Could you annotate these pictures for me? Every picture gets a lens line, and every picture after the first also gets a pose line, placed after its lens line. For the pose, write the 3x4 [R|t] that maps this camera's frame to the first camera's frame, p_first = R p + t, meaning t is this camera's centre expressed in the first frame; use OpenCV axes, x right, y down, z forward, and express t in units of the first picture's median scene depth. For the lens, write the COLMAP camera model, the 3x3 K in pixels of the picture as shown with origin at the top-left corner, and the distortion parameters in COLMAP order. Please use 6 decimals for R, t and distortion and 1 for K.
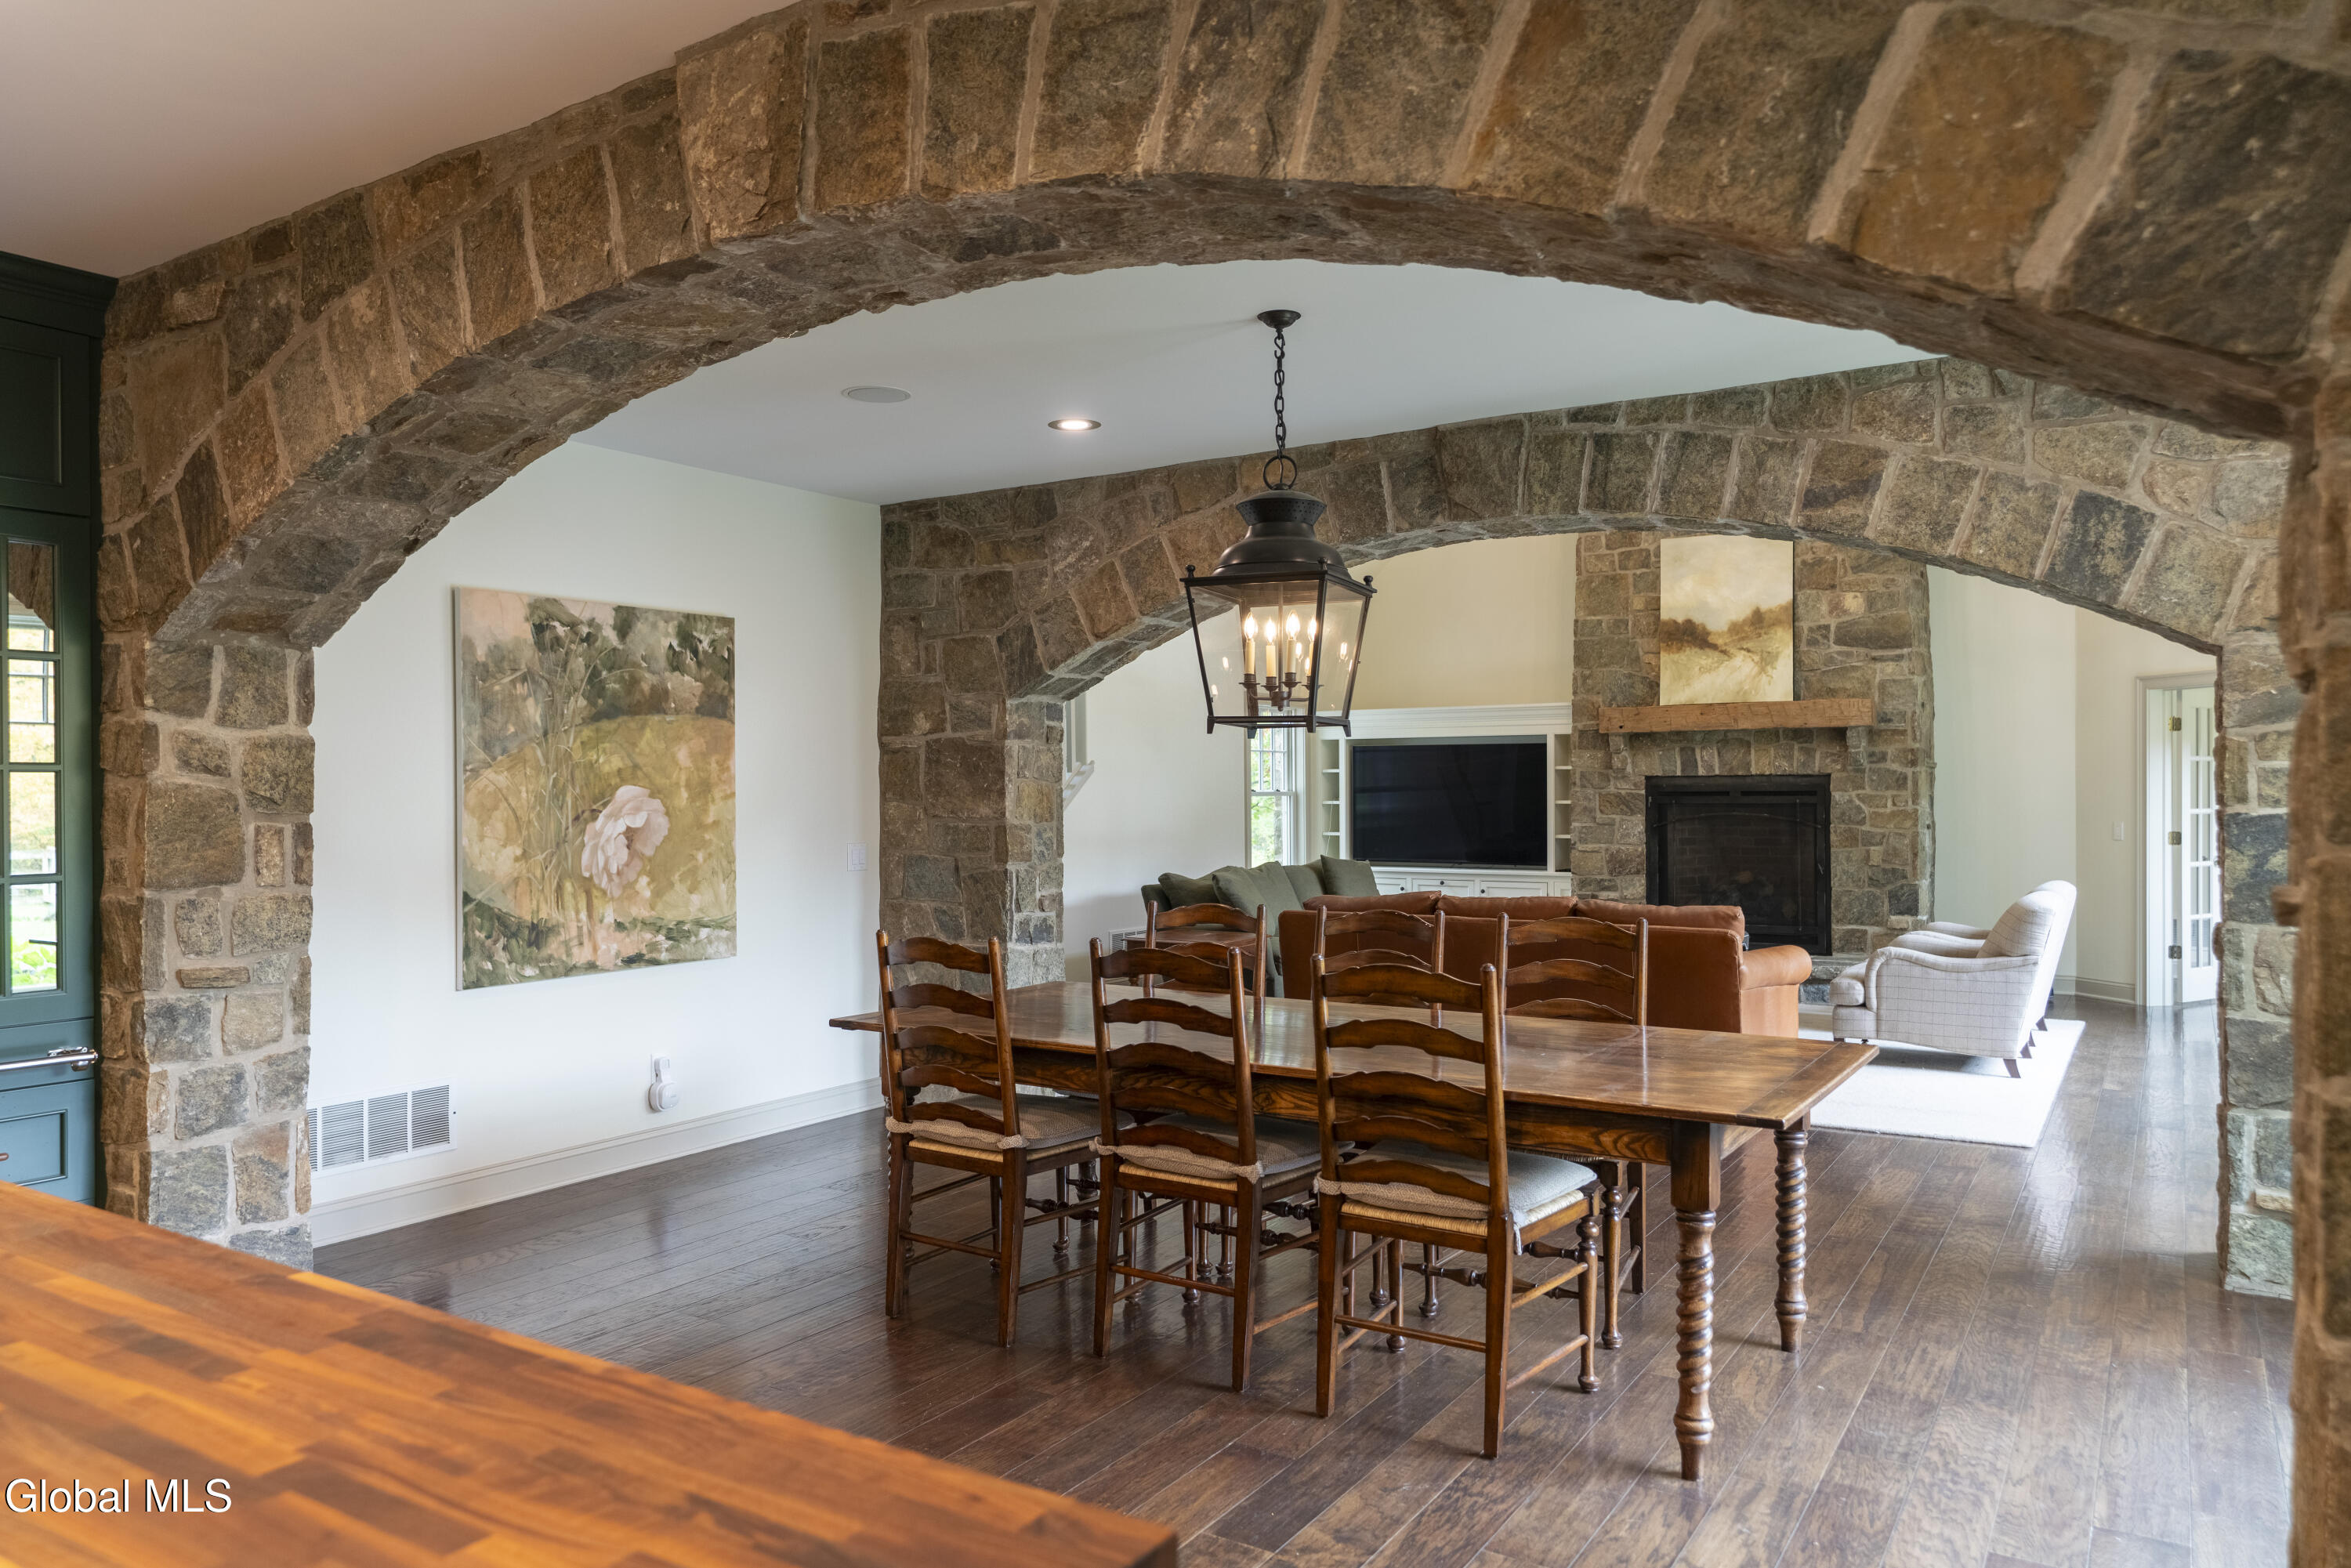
lens RADIAL K [[1579.6, 0, 1142.2], [0, 1579.6, 791.3], [0, 0, 1]] dist [-0.002547, 0.004875]
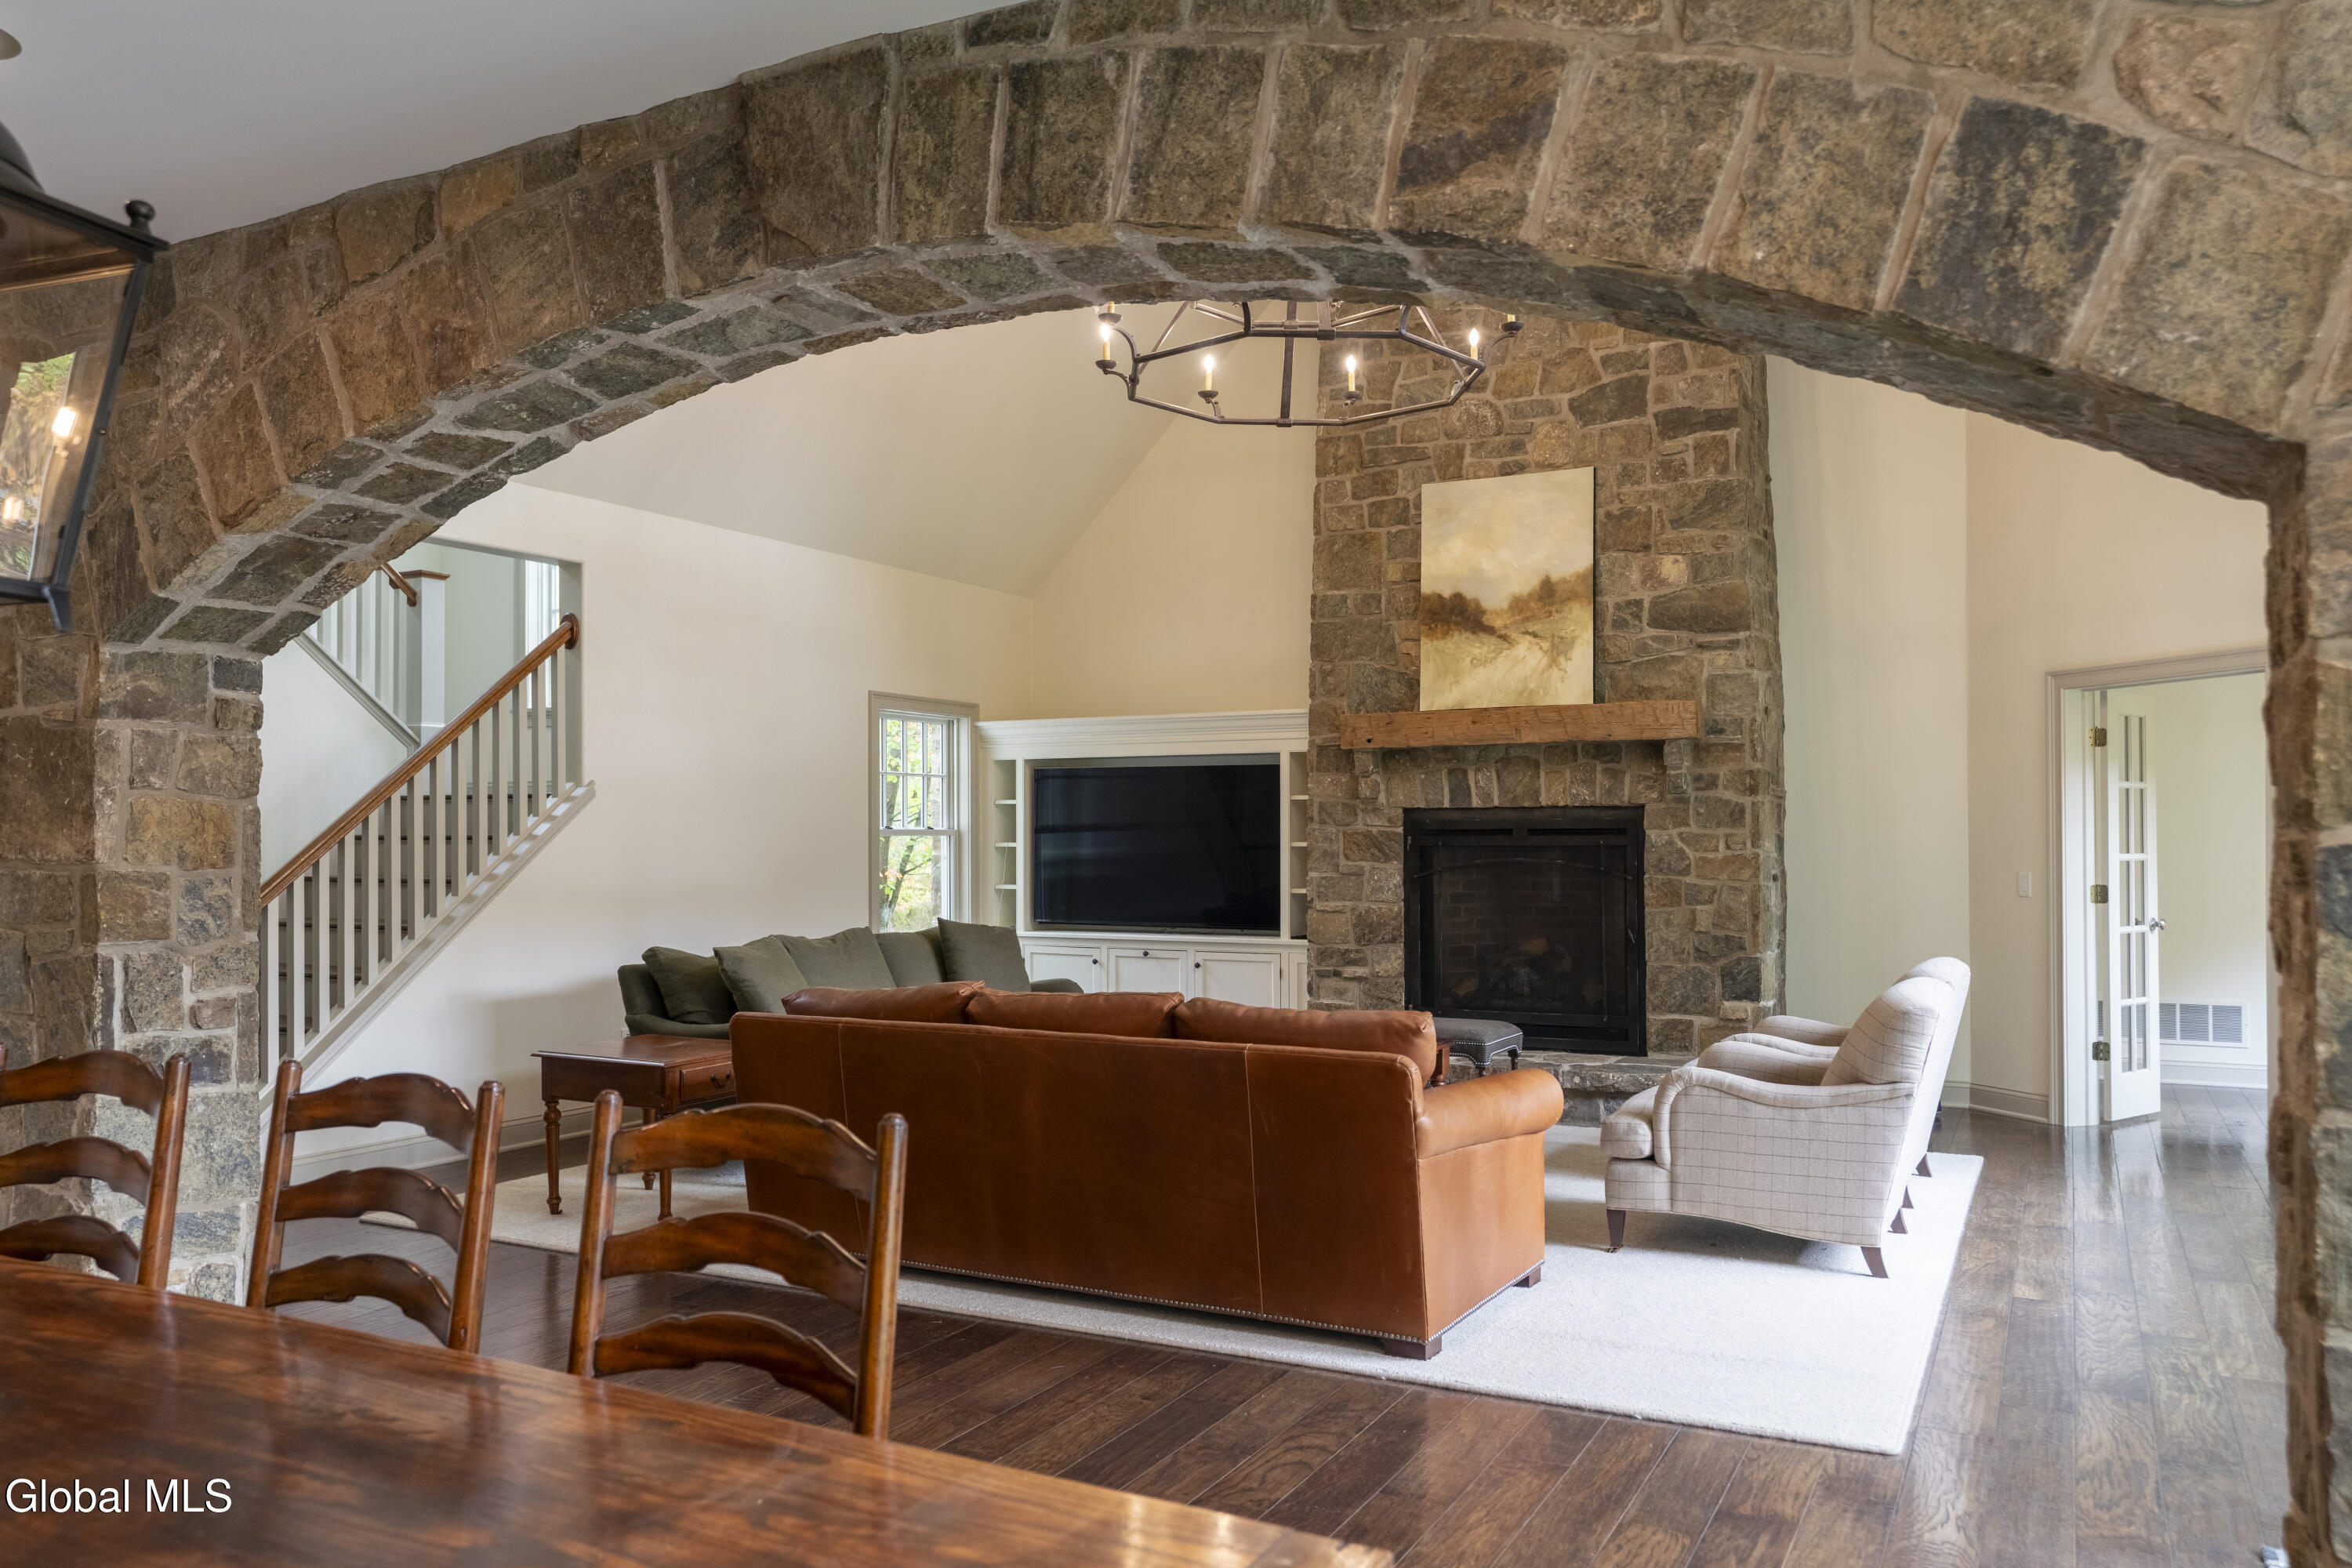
lens RADIAL K [[1722.2, 0, 1126.6], [0, 1722.2, 806.0], [0, 0, 1]] dist [0.000093, 0.003357]
pose [[0.996839, 0.003979, 0.079353, 0.227086], [-0.002478, 0.999816, -0.019002, 0.008424], [-0.079414, 0.018745, 0.996665, 0.384321]]
